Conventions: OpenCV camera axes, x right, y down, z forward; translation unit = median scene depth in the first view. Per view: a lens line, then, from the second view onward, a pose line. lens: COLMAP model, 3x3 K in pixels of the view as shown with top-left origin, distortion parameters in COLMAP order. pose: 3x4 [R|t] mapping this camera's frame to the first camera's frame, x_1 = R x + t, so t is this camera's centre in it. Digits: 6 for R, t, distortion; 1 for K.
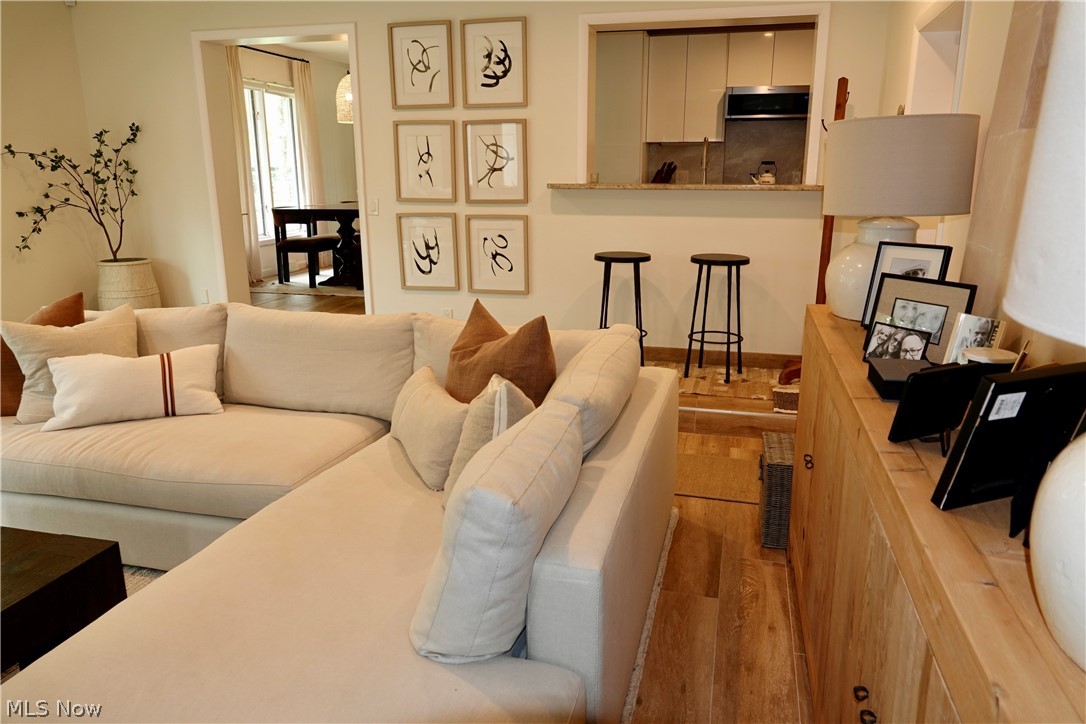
lens RADIAL K [[749.7, 0, 547.6], [0, 749.7, 356.8], [0, 0, 1]] dist [-0.005293, 0.002472]
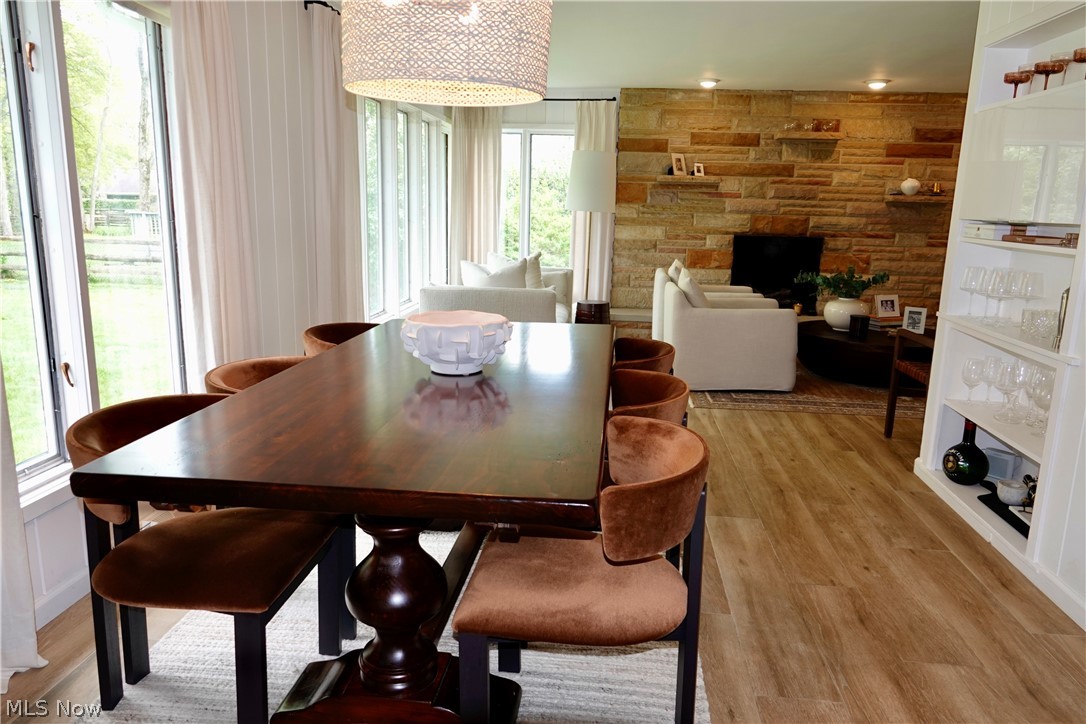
lens RADIAL K [[749.7, 0, 547.6], [0, 749.7, 356.8], [0, 0, 1]] dist [-0.005293, 0.002472]
pose [[0.987852, -0.004766, 0.155323, -0.057811], [0.011670, 0.998982, -0.043569, -0.046825], [-0.154957, 0.044852, 0.986903, 0.167180]]
